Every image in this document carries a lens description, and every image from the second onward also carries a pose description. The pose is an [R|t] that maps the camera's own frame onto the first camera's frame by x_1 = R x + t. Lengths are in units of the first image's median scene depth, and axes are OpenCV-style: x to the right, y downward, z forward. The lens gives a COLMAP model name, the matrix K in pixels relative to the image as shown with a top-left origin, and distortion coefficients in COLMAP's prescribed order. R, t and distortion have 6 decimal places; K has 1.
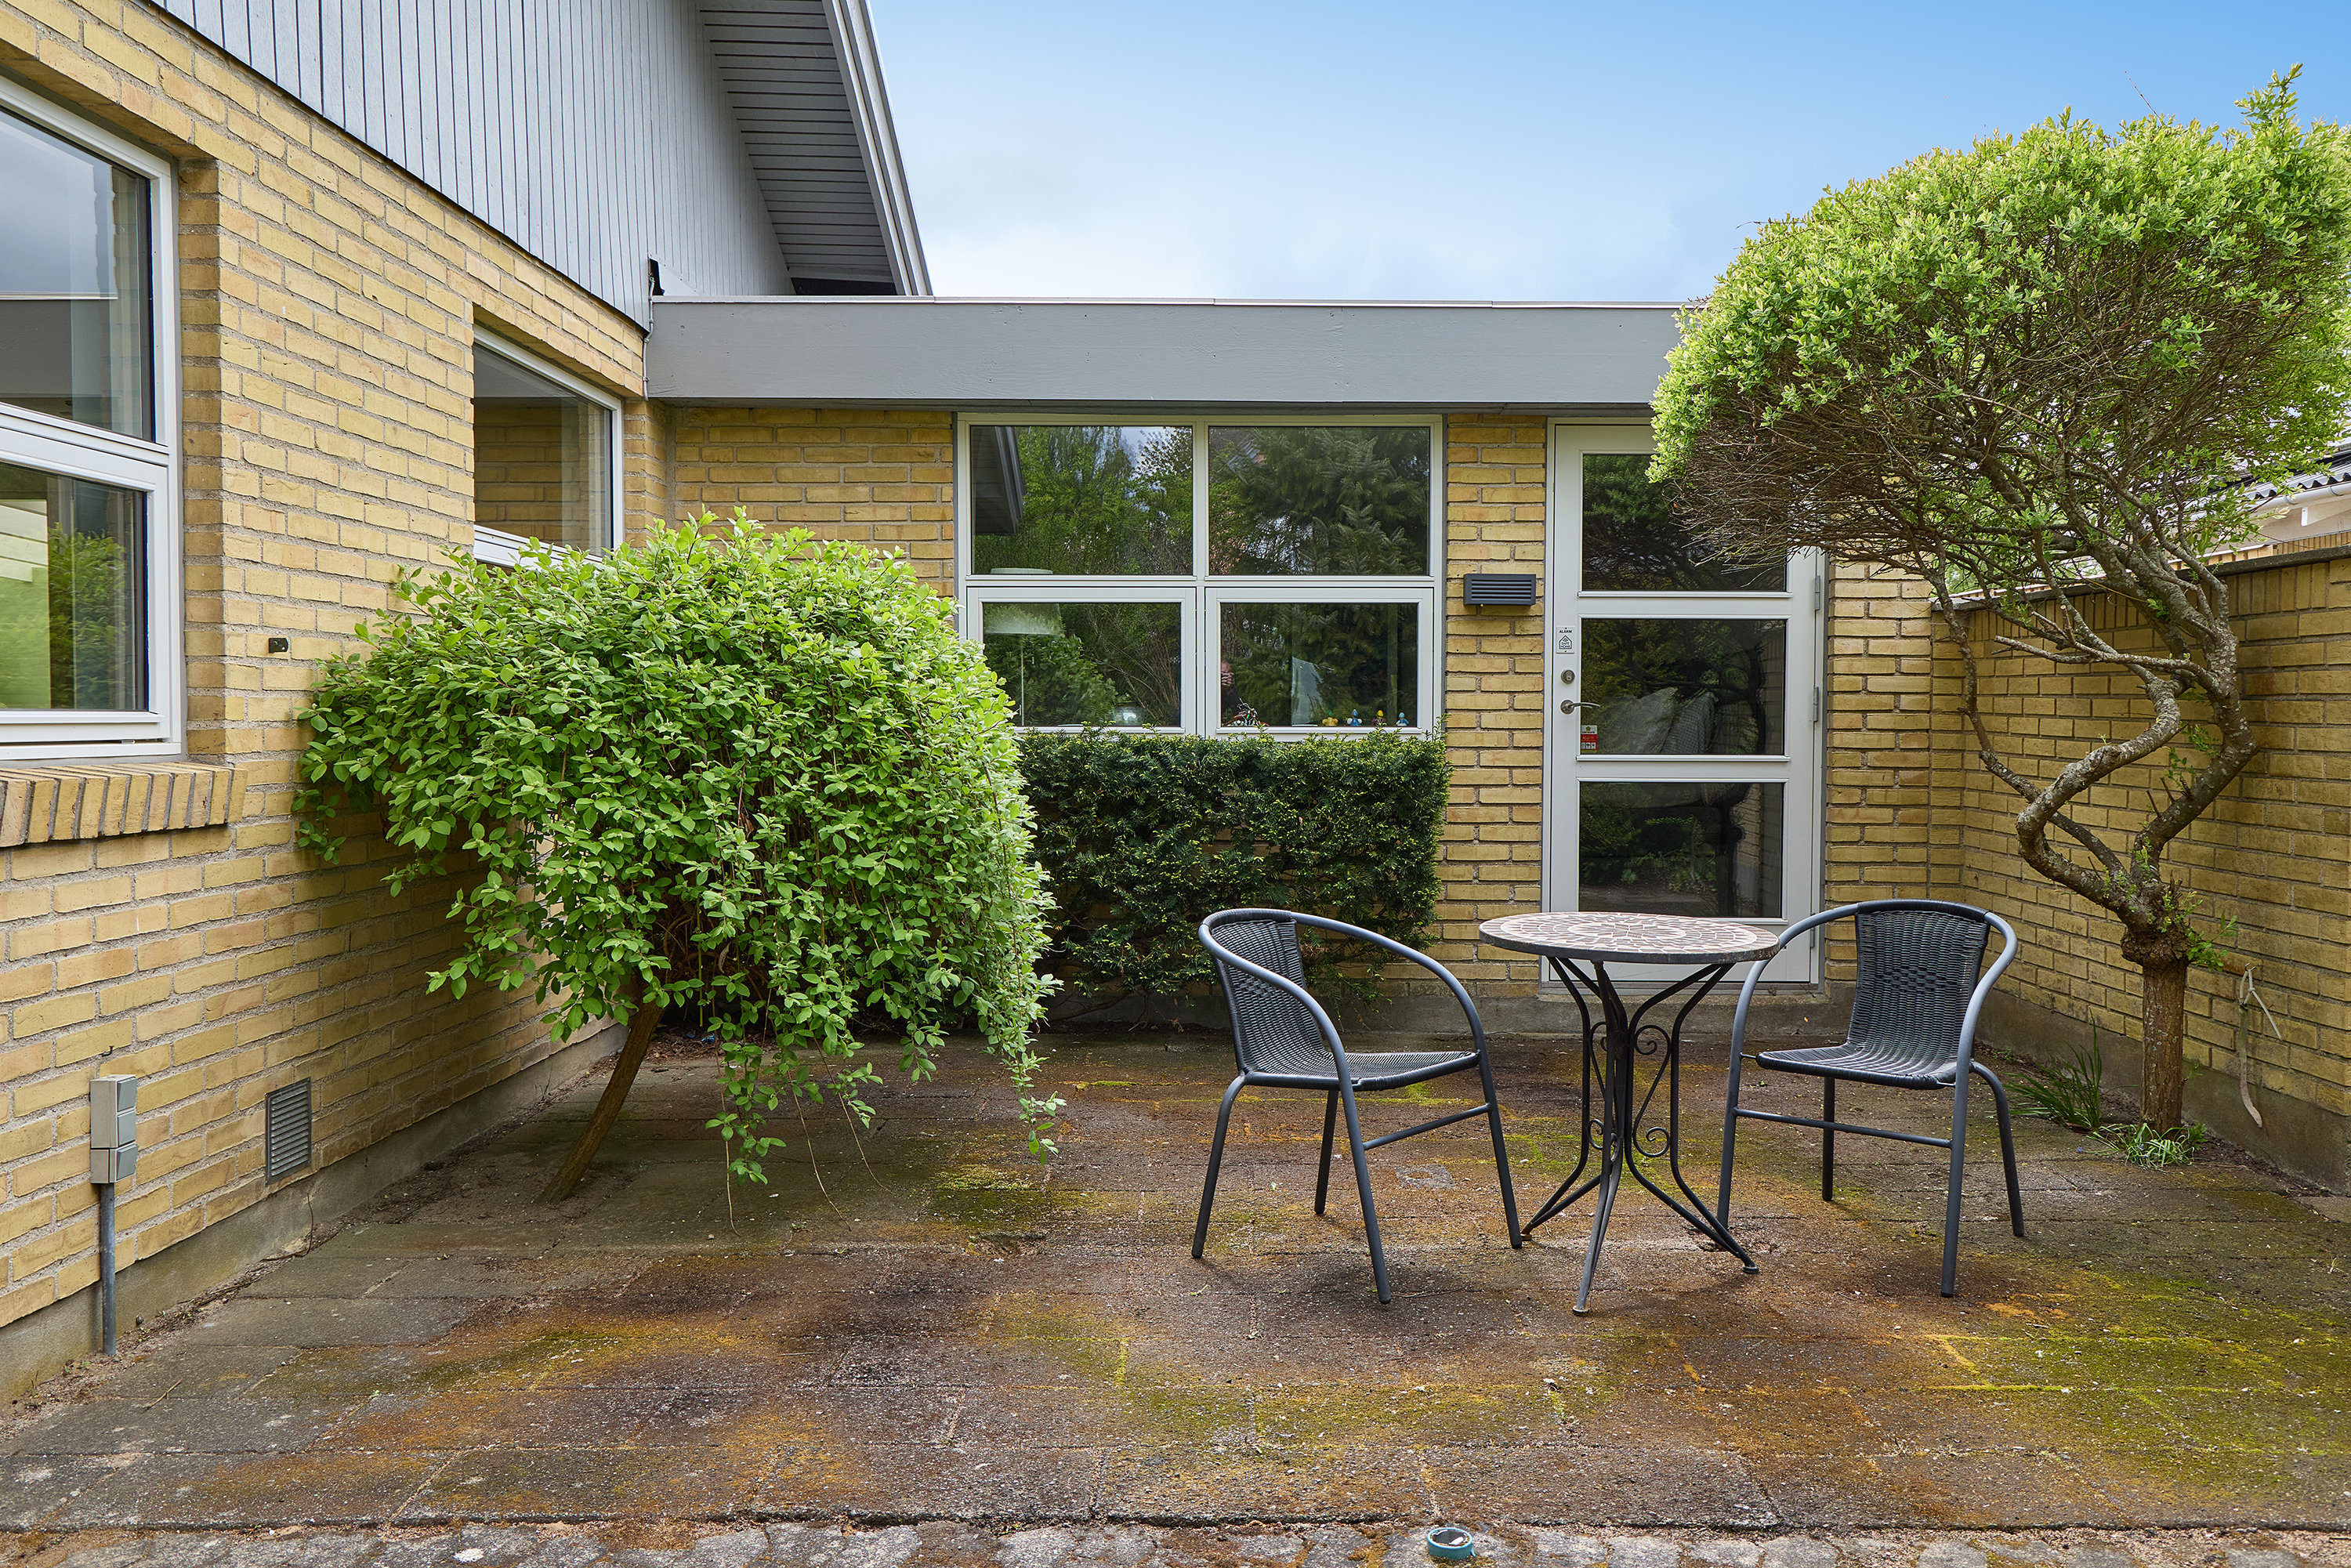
lens RADIAL K [[1912.6, 0, 1178.0], [0, 1912.6, 823.7], [0, 0, 1]] dist [0.038997, -0.006439]
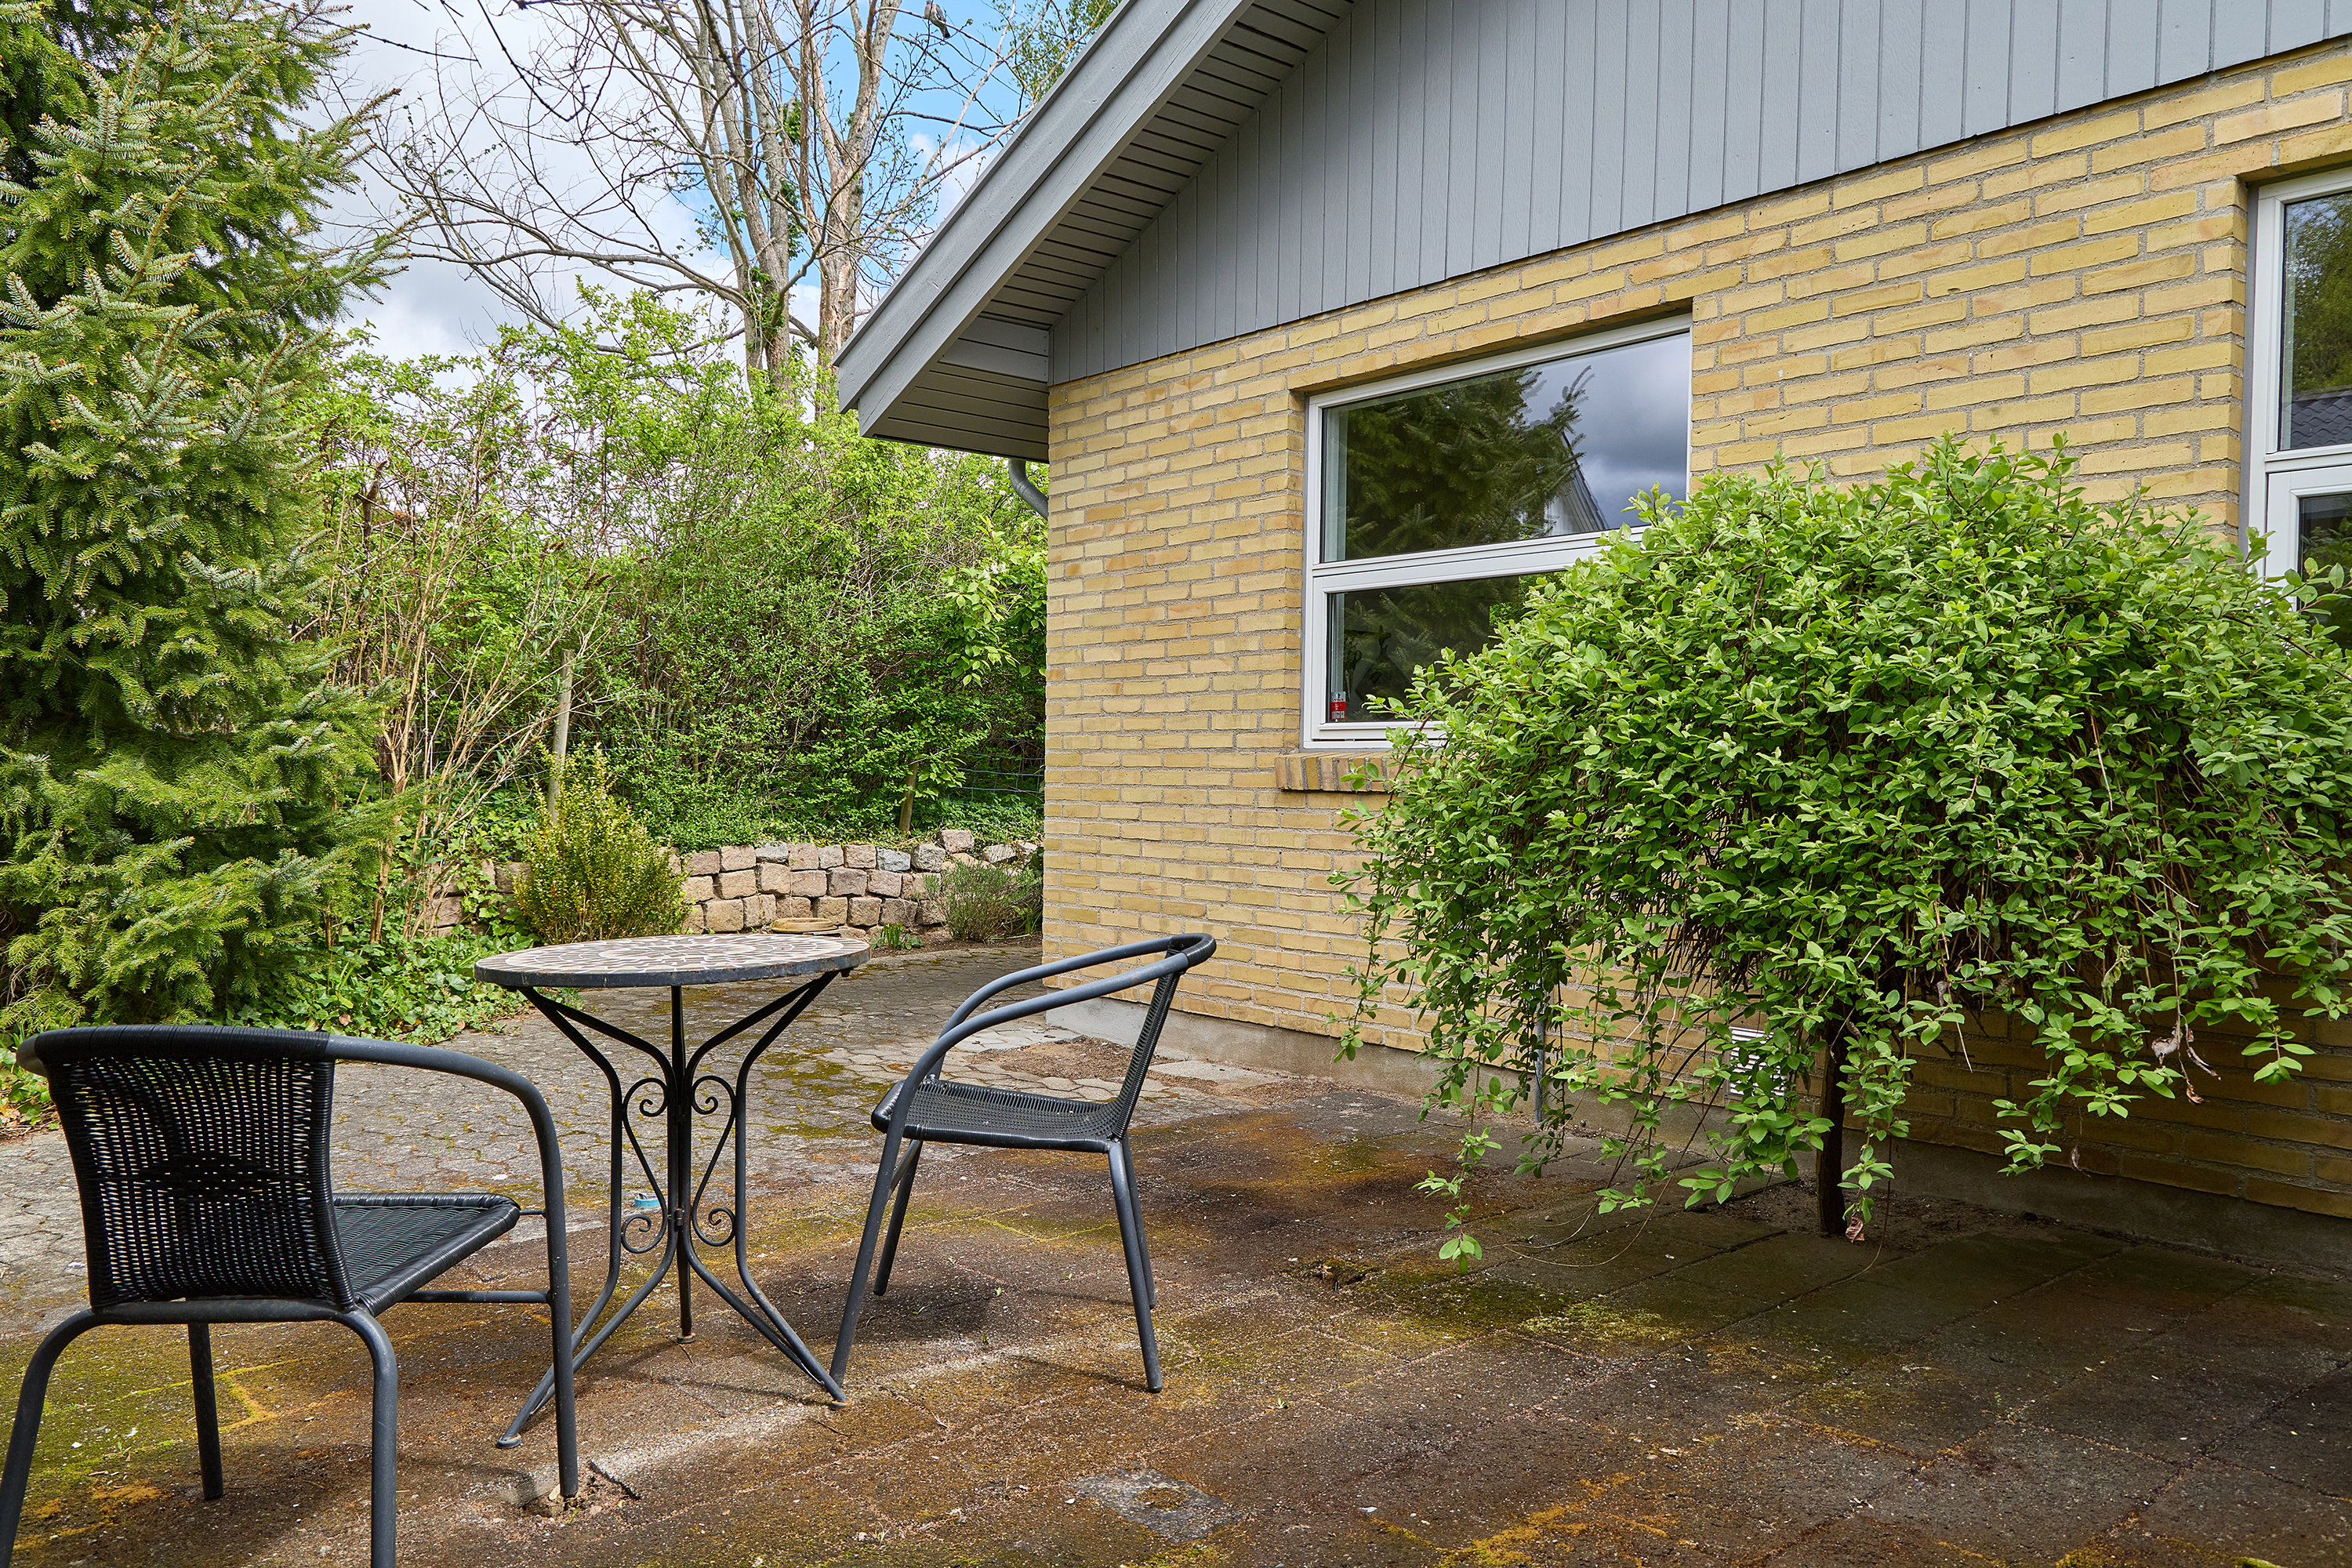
lens RADIAL K [[1742.2, 0, 1176.0], [0, 1742.2, 784.0], [0, 0, 1]] dist [-0.000773, -0.000217]
pose [[-0.749518, -0.004319, -0.661970, 0.507906], [-0.047683, 0.997733, 0.047480, -0.047742], [0.660264, 0.067152, -0.748025, 1.524911]]
